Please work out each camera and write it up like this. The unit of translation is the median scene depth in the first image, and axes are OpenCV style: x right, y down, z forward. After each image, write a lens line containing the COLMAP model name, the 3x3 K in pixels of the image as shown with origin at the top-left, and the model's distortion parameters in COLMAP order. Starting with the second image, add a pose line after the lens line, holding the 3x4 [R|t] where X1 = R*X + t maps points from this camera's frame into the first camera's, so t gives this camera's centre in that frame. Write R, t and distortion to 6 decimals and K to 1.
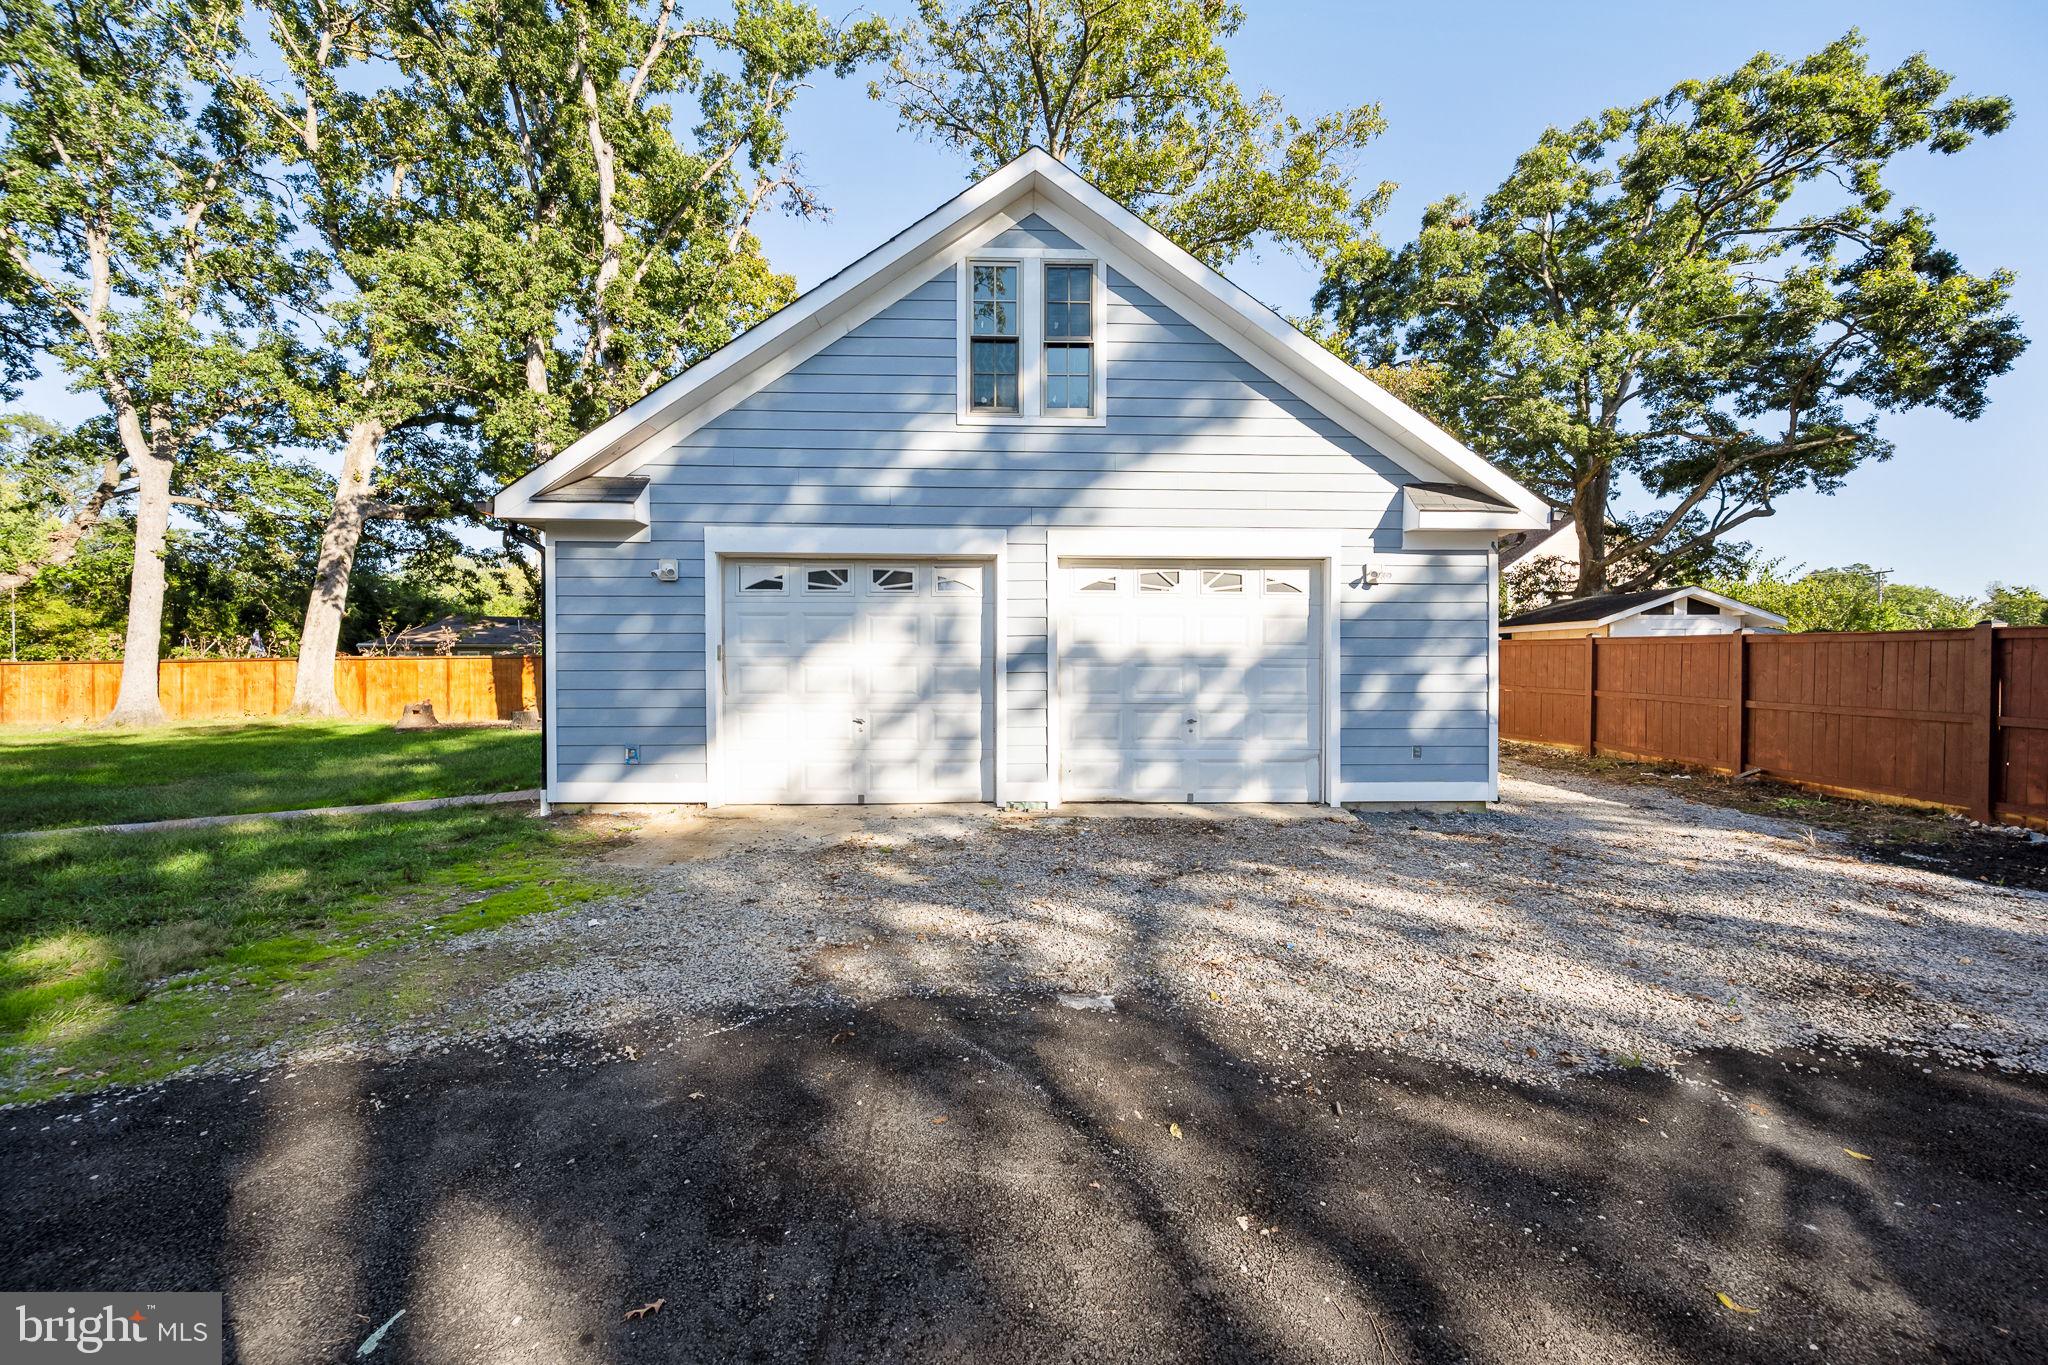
lens RADIAL K [[814.2, 0, 1033.8], [0, 814.2, 672.1], [0, 0, 1]] dist [-0.002072, 0.000114]
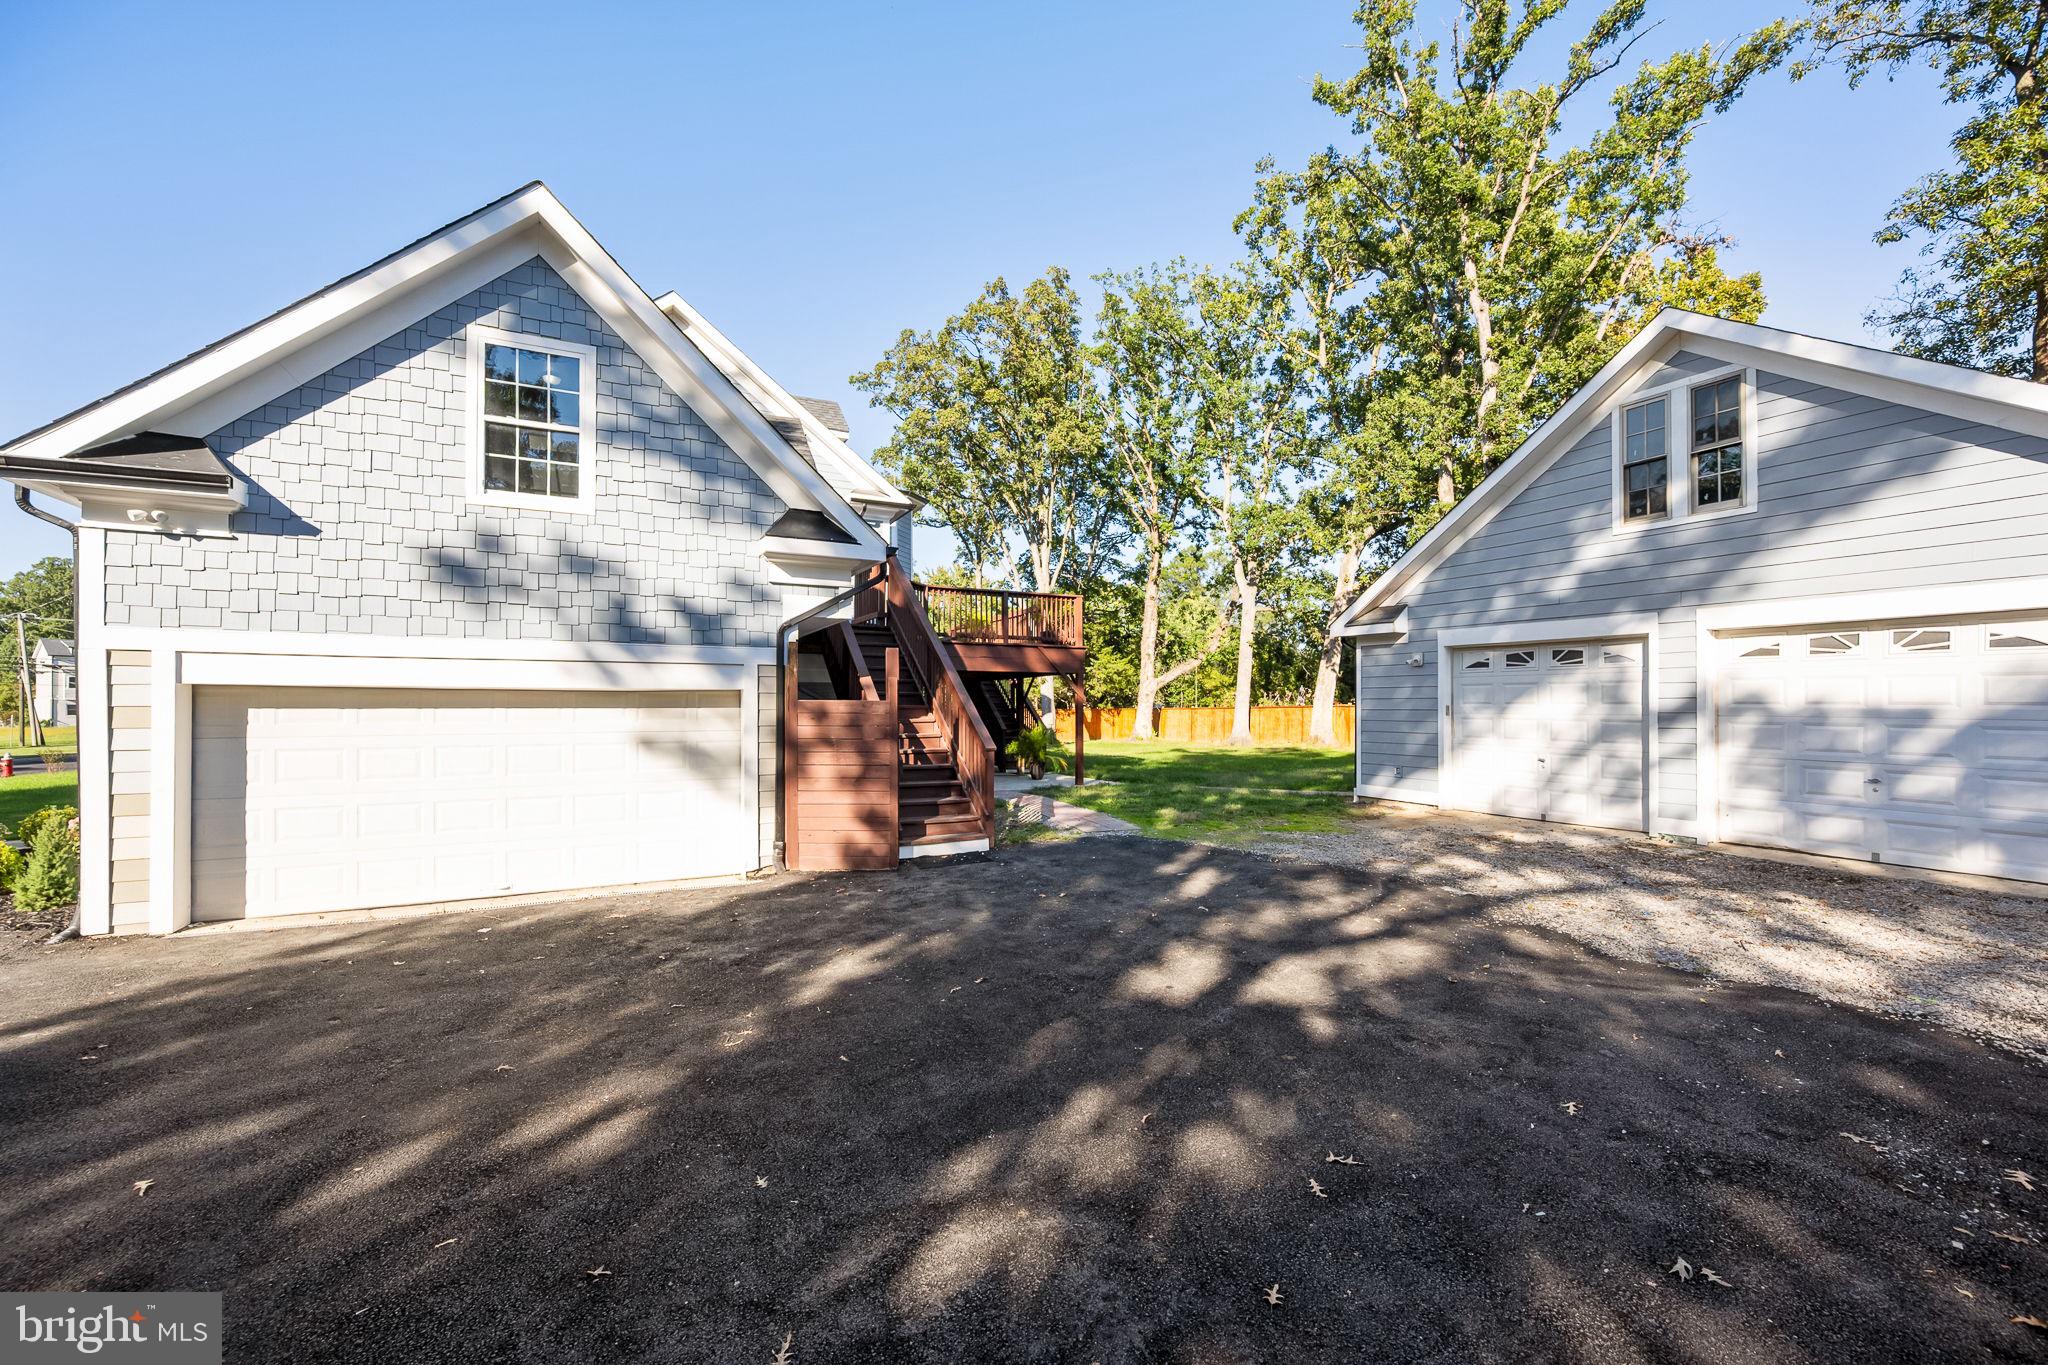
lens RADIAL K [[770.1, 0, 1016.9], [0, 770.1, 701.5], [0, 0, 1]] dist [-0.001733, -0.000147]
pose [[0.418176, -0.005564, -0.908349, 0.606786], [-0.009489, 0.999900, -0.010493, -0.017082], [0.908316, 0.013007, 0.418082, -0.364242]]
